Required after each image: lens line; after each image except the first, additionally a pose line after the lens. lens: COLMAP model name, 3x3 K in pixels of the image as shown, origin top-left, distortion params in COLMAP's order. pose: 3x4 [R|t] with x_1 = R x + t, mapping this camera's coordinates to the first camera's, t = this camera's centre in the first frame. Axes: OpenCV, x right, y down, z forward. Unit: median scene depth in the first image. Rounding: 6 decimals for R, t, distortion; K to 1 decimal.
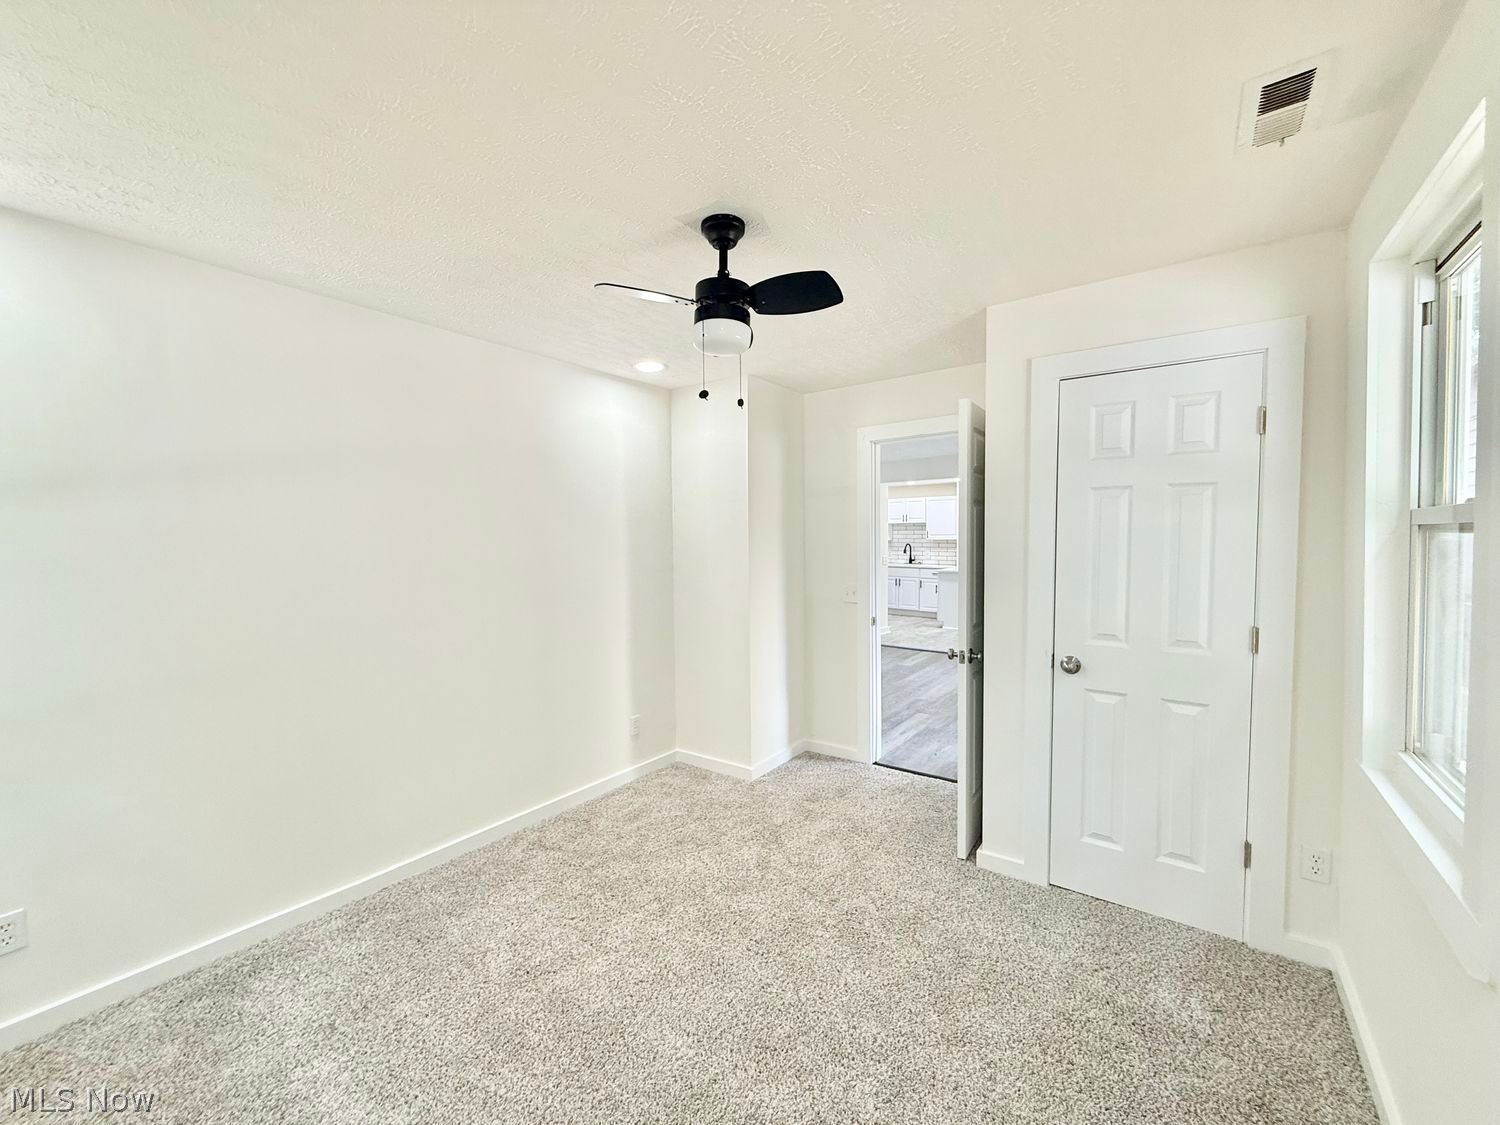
lens RADIAL K [[600.4, 0, 748.6], [0, 600.4, 558.7], [0, 0, 1]] dist [0.001523, -0.000528]
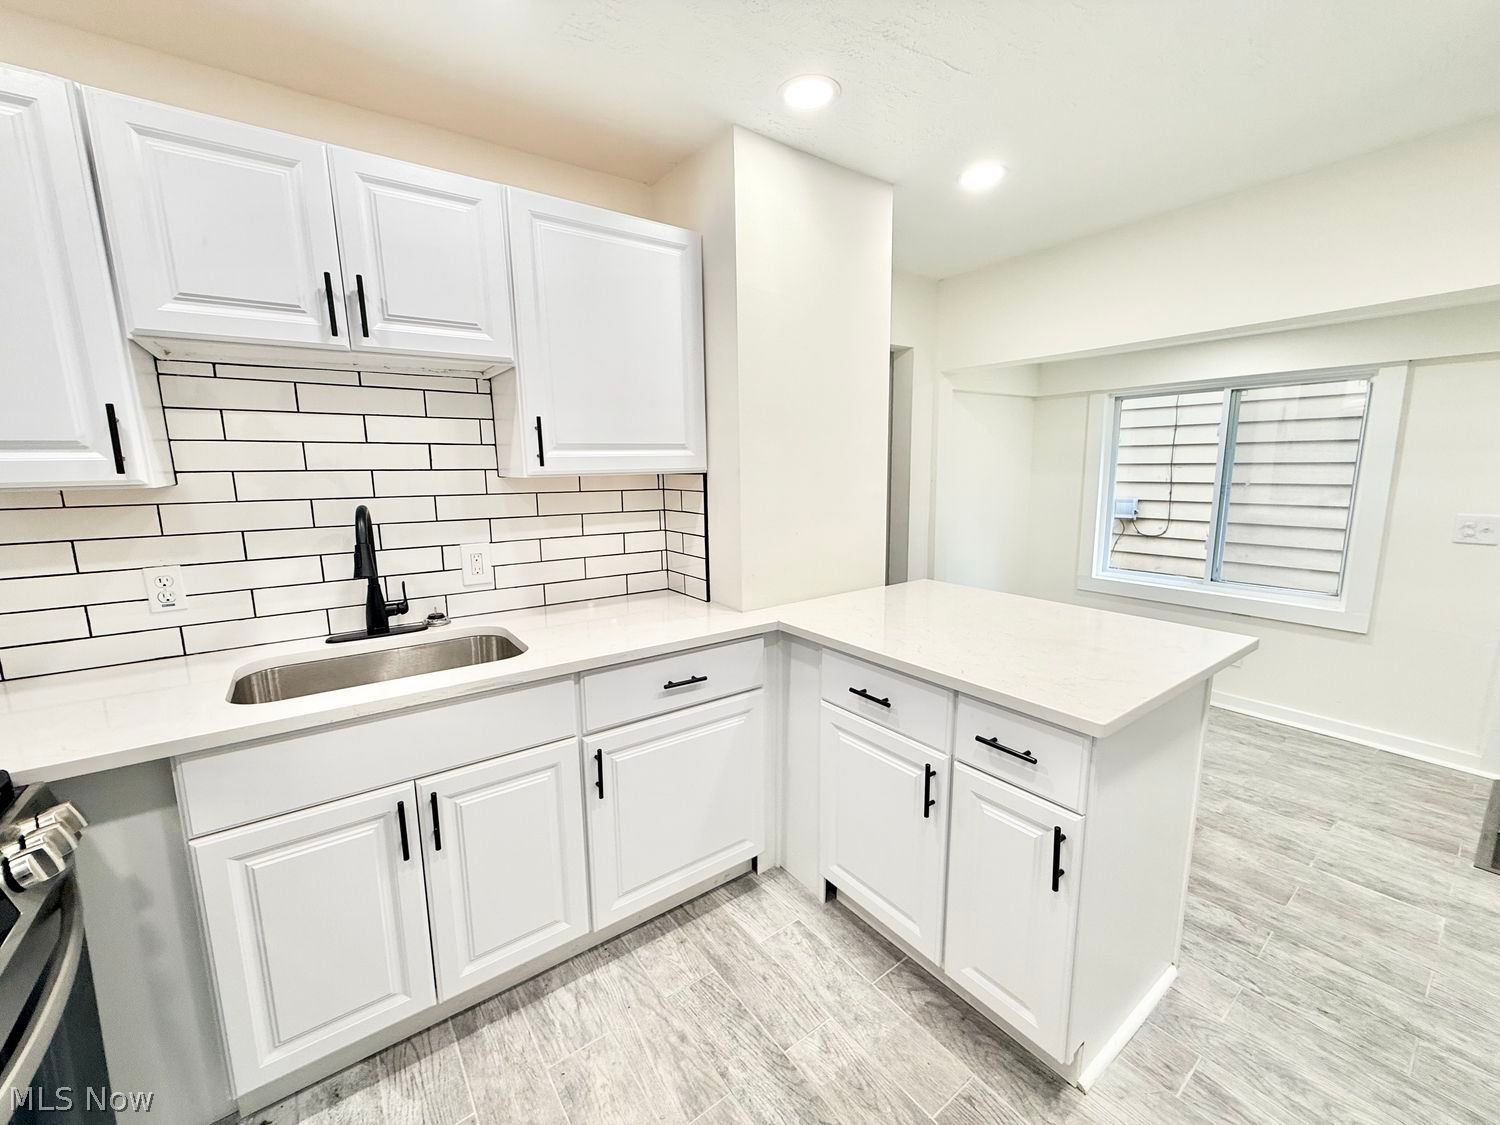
lens RADIAL K [[600.4, 0, 744.6], [0, 600.4, 563.8], [0, 0, 1]] dist [0.001523, -0.000528]
pose [[0.289454, -0.157107, 0.944211, 0.448438], [0.051265, 0.987567, 0.148605, -0.080833], [-0.955818, 0.005390, 0.293909, 2.516168]]
